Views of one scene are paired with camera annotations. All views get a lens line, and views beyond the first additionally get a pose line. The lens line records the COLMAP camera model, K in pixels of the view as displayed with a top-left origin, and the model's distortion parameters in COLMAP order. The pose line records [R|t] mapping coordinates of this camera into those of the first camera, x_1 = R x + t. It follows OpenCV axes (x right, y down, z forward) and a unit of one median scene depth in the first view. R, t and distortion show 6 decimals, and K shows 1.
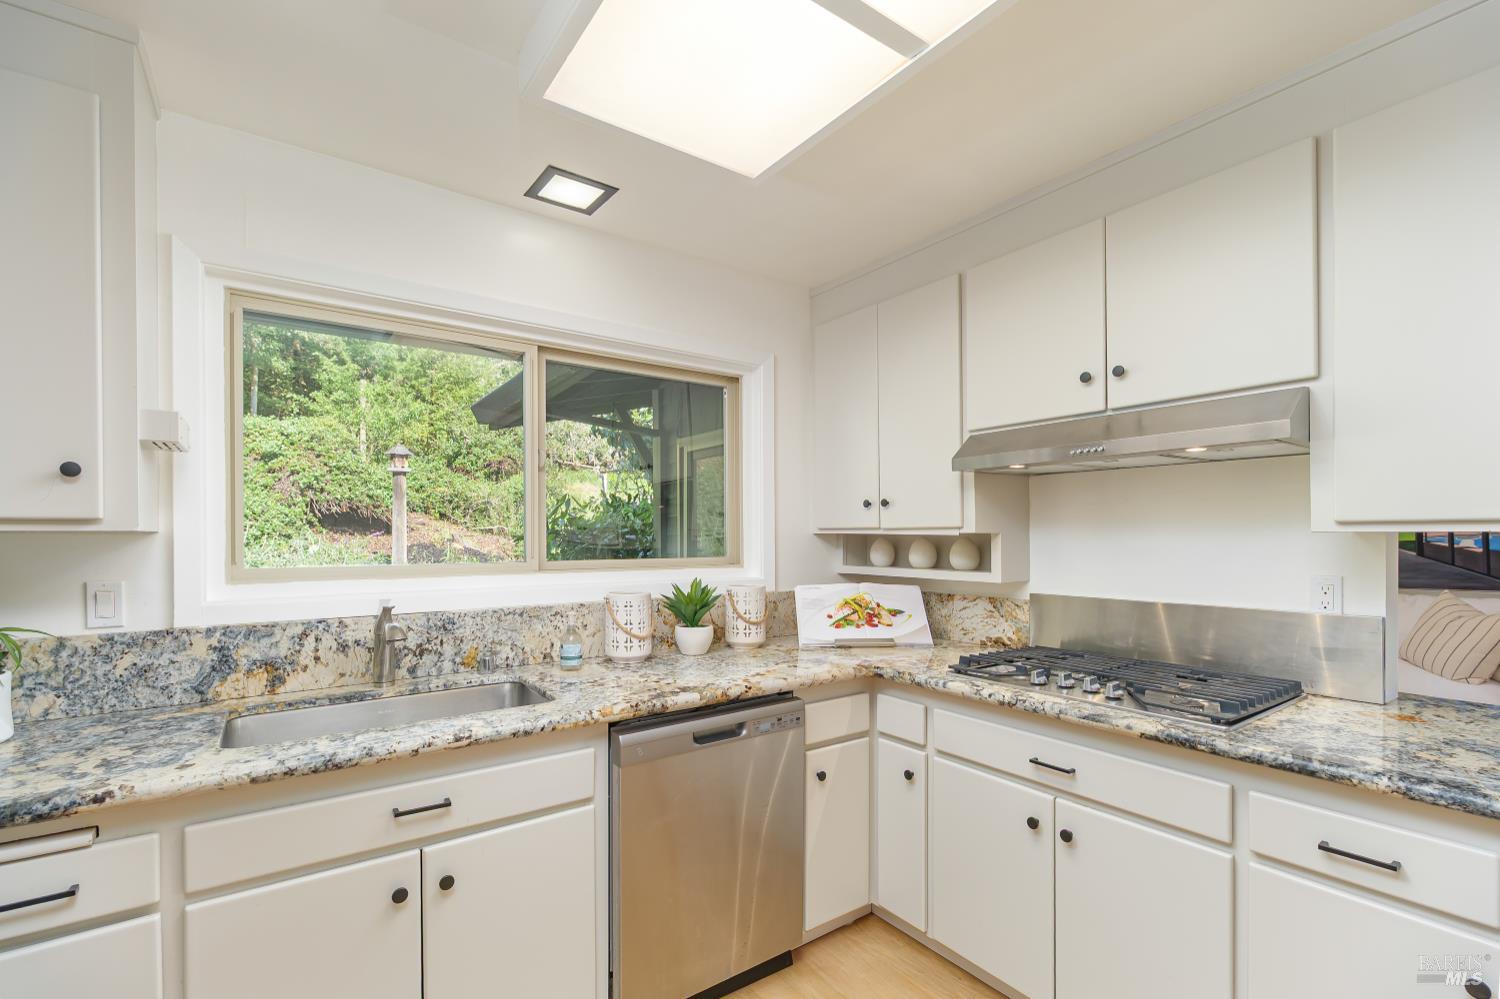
lens RADIAL K [[664.5, 0, 741.4], [0, 664.5, 539.3], [0, 0, 1]] dist [0.002988, -0.002992]
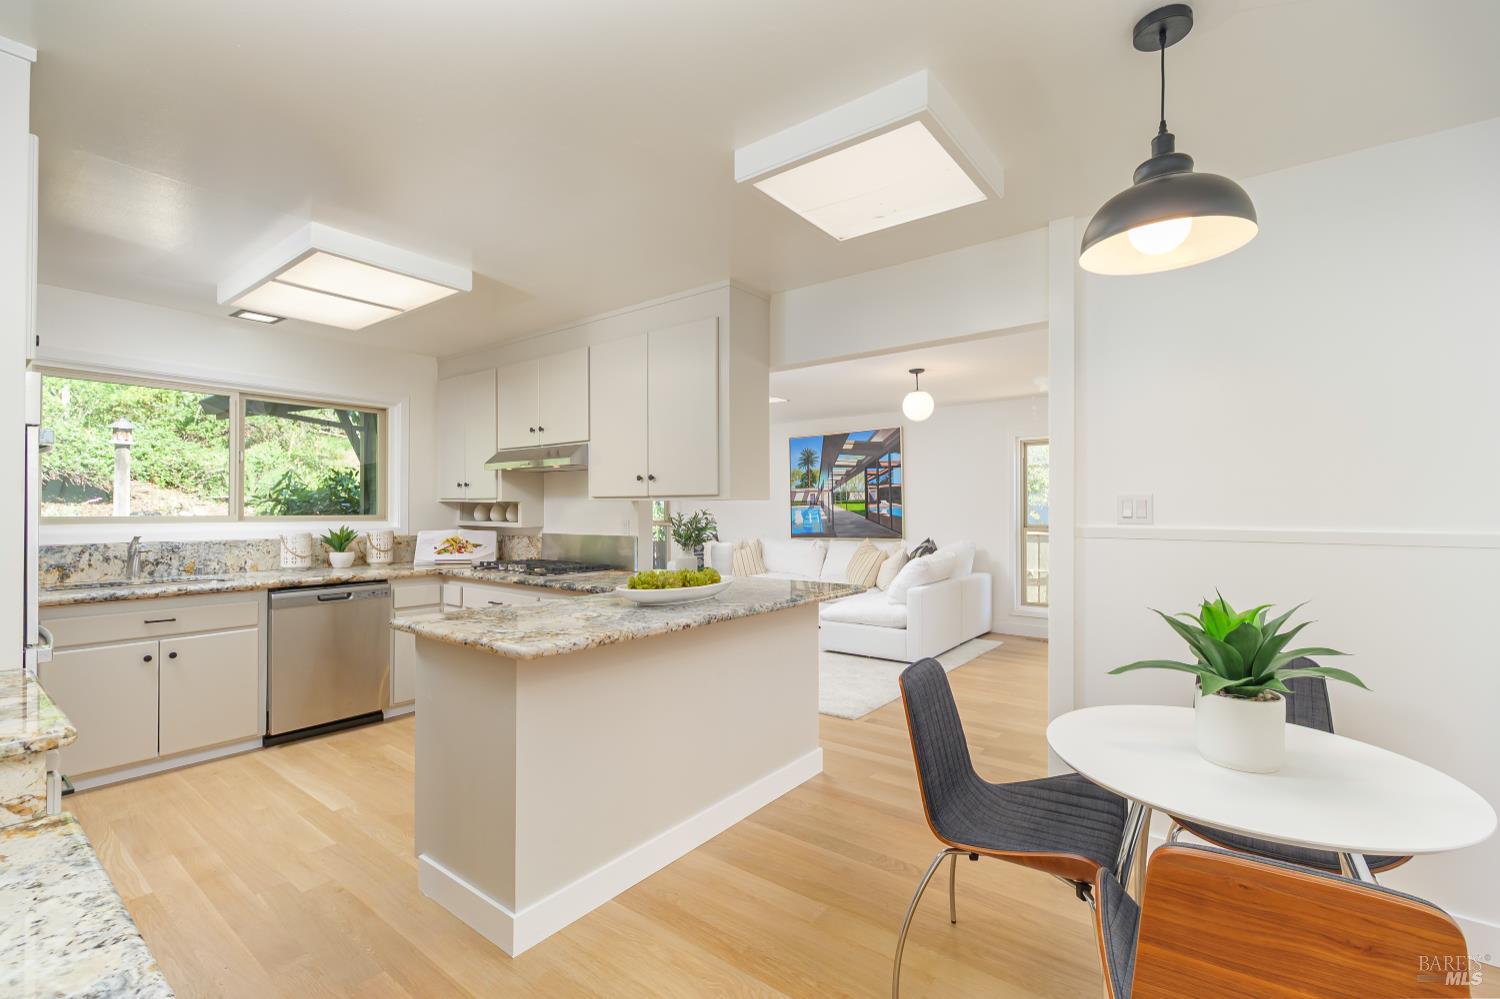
lens RADIAL K [[664.5, 0, 756.6], [0, 664.5, 505.0], [0, 0, 1]] dist [0.002988, -0.002992]
pose [[0.954544, 0.007099, 0.297985, 0.455064], [-0.003737, 0.999923, -0.011853, 0.019902], [-0.298046, 0.010201, 0.954497, -1.031493]]
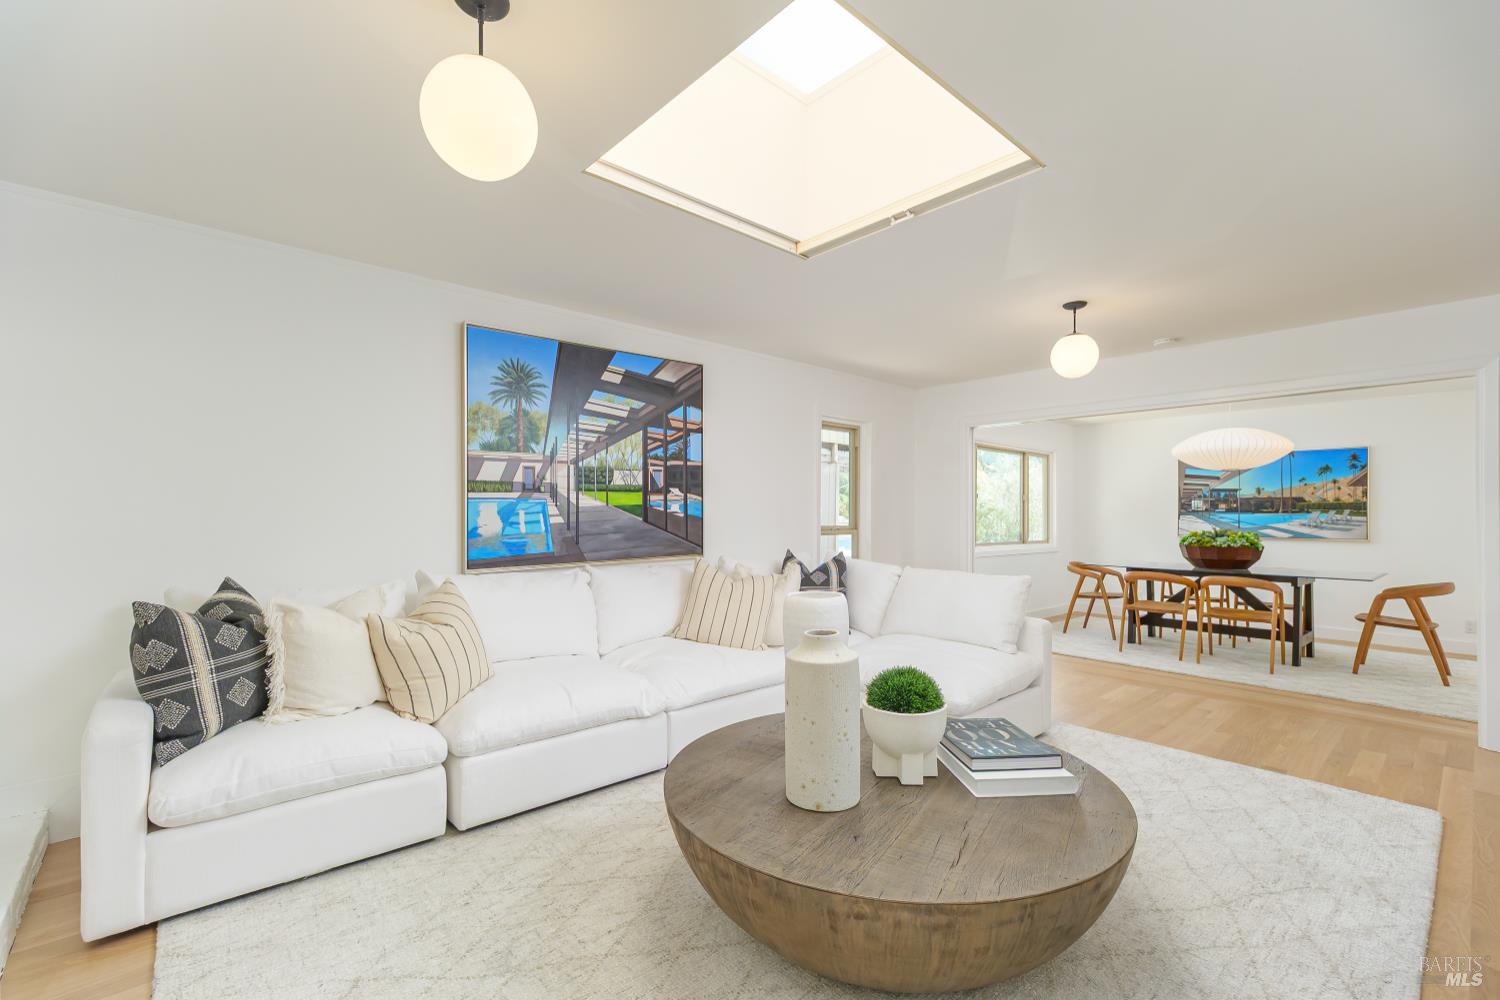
lens RADIAL K [[664.5, 0, 740.6], [0, 664.5, 509.2], [0, 0, 1]] dist [0.002988, -0.002992]
pose [[-0.108048, 0.014838, 0.994035, 0.202405], [-0.001082, 0.999886, -0.015043, 0.040323], [-0.994145, -0.002701, -0.108020, 1.828046]]
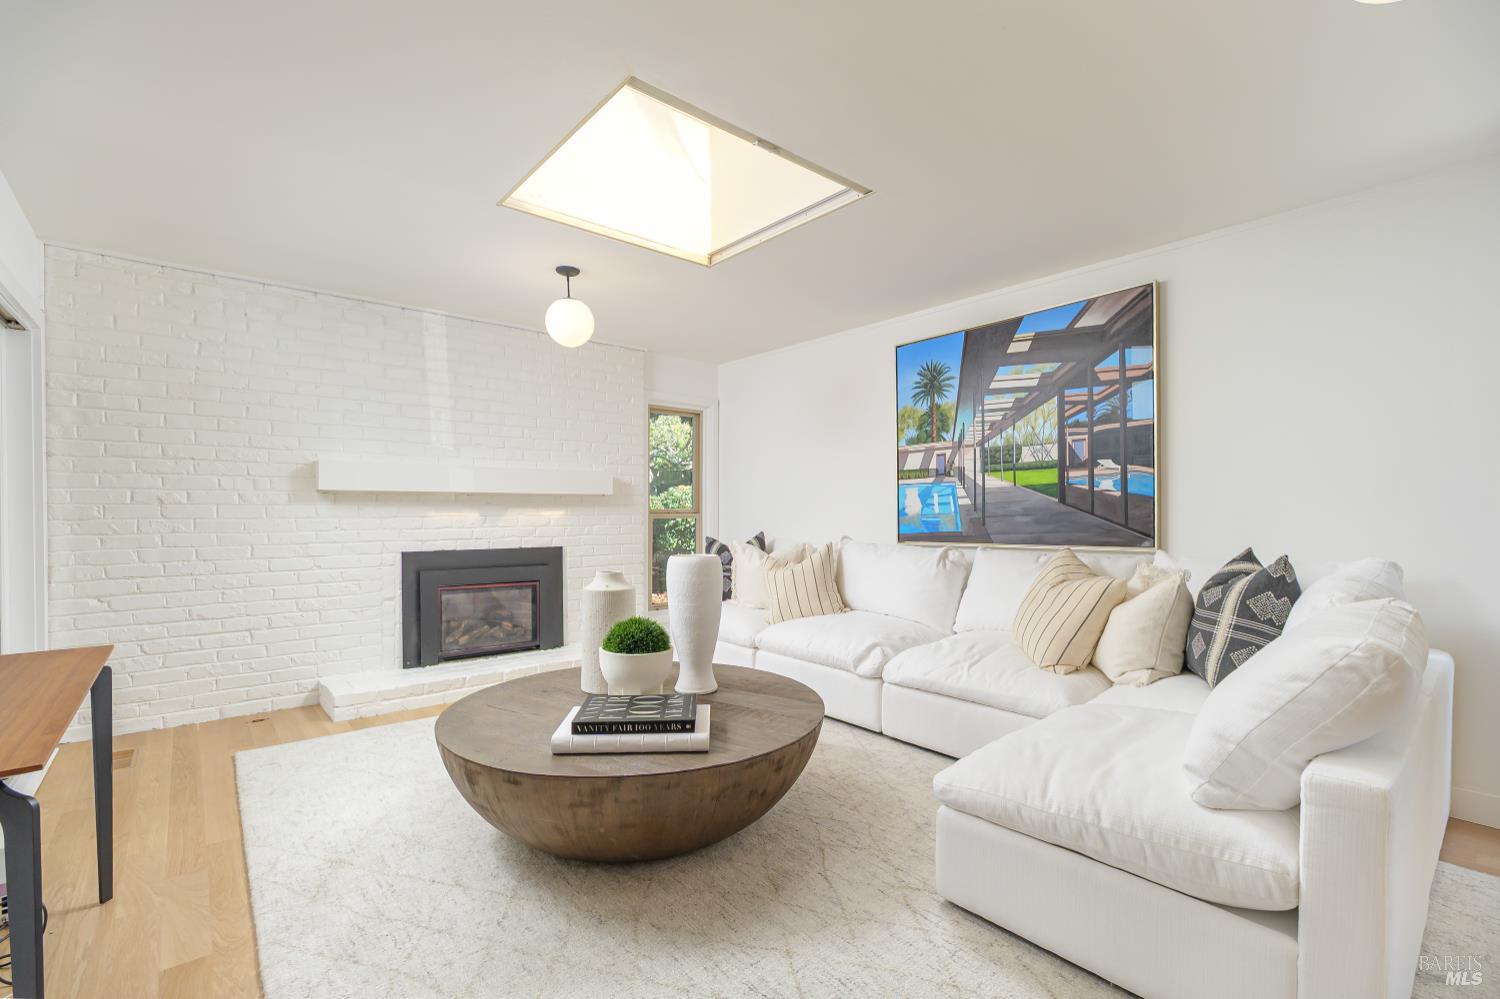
lens RADIAL K [[664.5, 0, 769.5], [0, 664.5, 518.9], [0, 0, 1]] dist [0.002988, -0.002992]
pose [[0.994821, 0.010685, 0.101080, 1.147212], [-0.011557, 0.999901, 0.008043, 0.077743], [-0.100984, -0.009169, 0.994846, 0.511593]]
